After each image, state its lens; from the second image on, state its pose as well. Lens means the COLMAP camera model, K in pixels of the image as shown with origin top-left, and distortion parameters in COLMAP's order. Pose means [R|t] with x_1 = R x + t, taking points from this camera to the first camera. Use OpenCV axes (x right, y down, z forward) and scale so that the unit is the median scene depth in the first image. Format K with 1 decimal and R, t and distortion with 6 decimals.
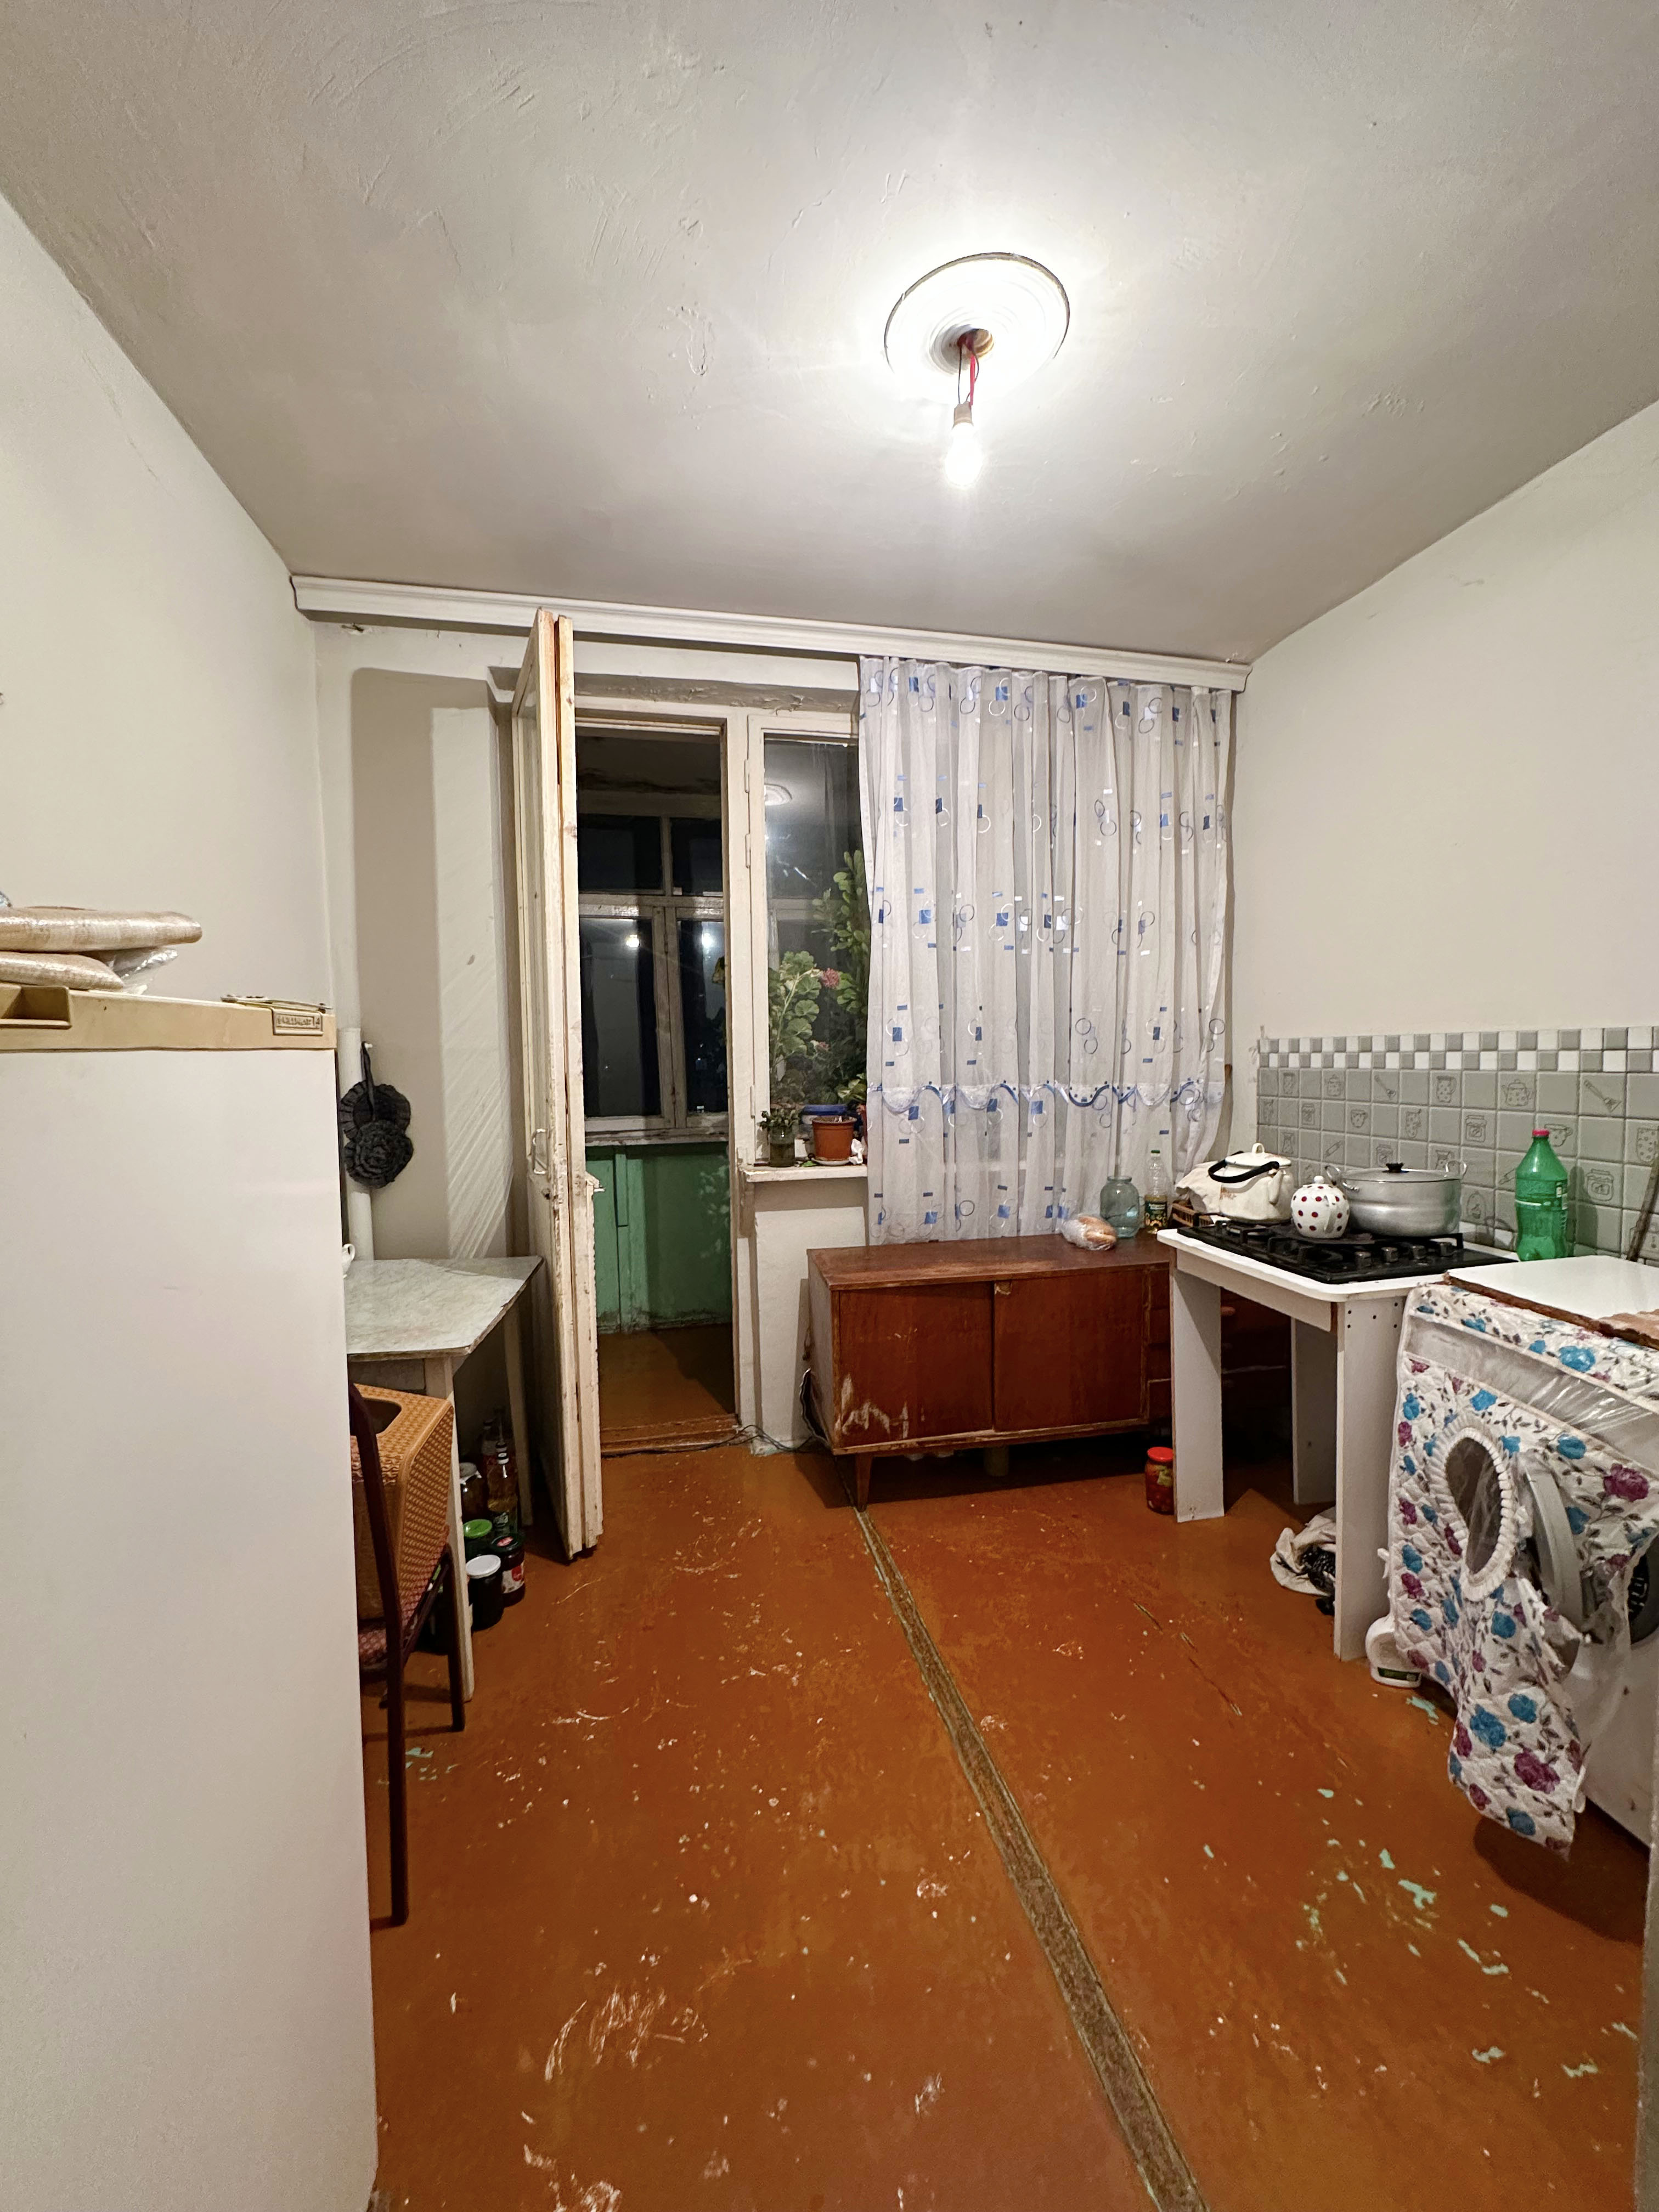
lens RADIAL K [[874.6, 0, 825.5], [0, 874.6, 1114.0], [0, 0, 1]] dist [-0.014943, 0.000286]
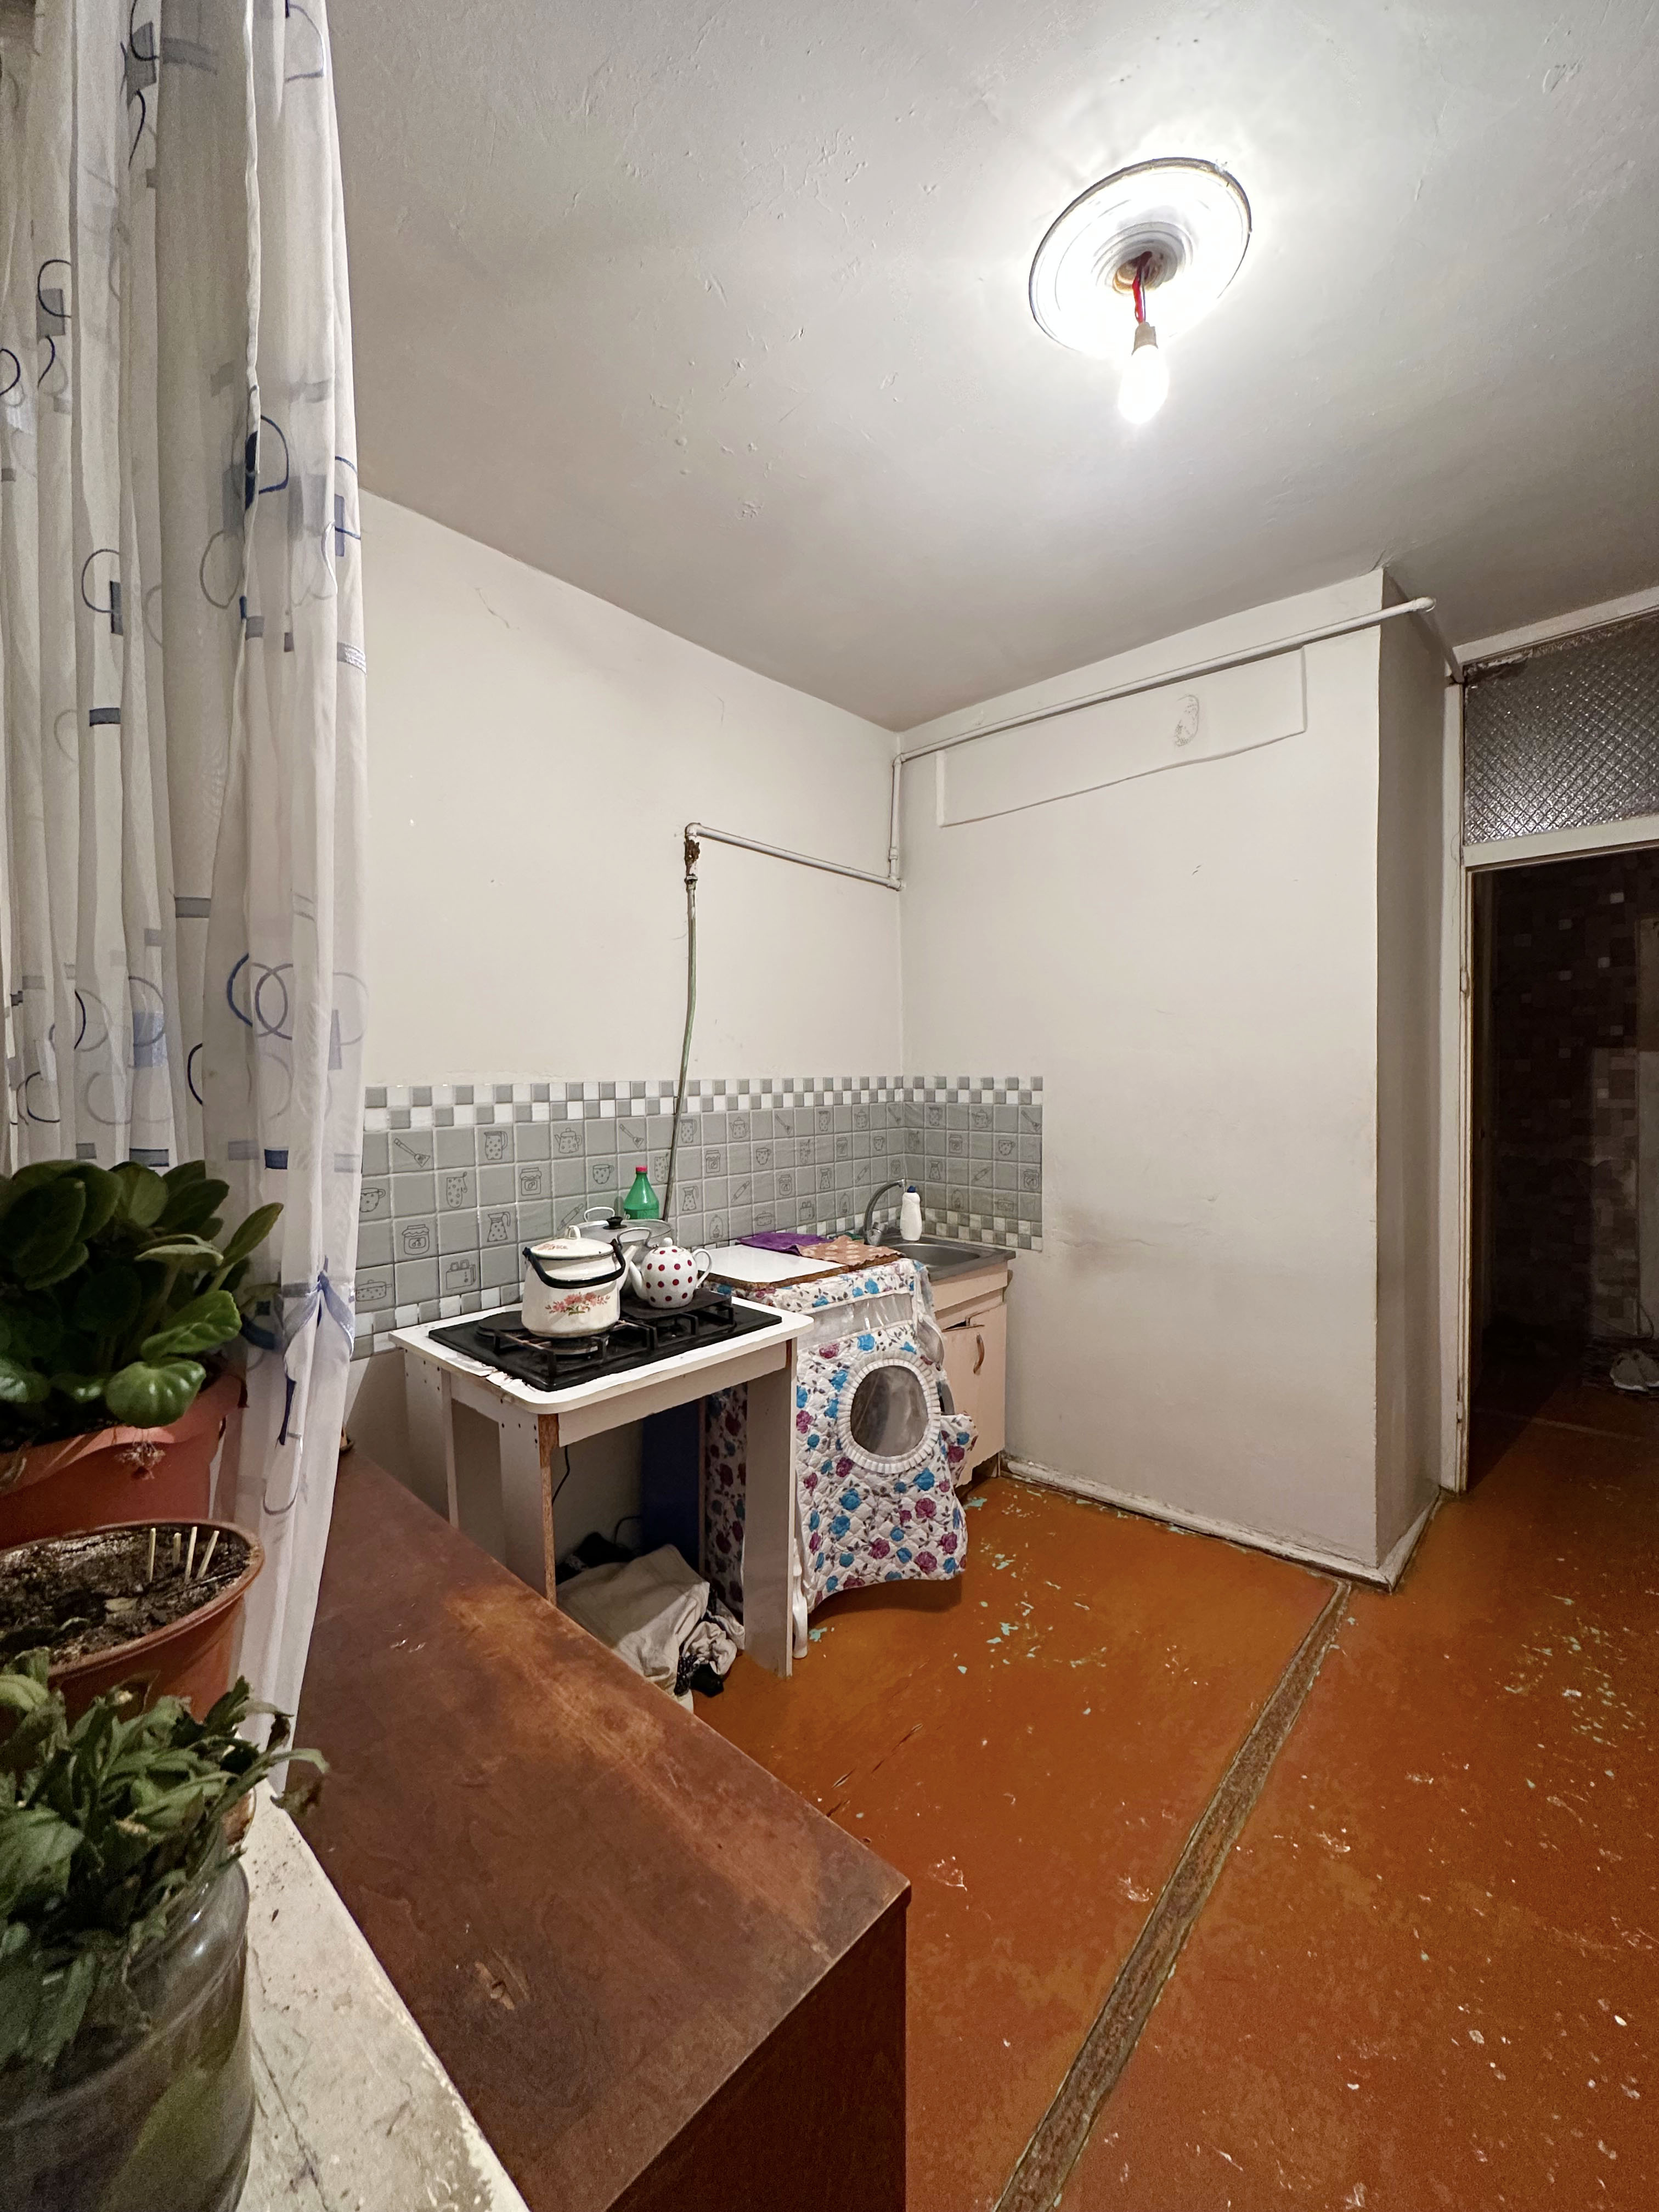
lens RADIAL K [[874.6, 0, 825.5], [0, 874.6, 1114.0], [0, 0, 1]] dist [-0.014943, 0.000286]
pose [[-0.601559, 0.007489, 0.798793, -0.290977], [0.089891, 0.994239, 0.058375, -0.107600], [-0.793755, 0.106920, -0.598767, 1.641981]]
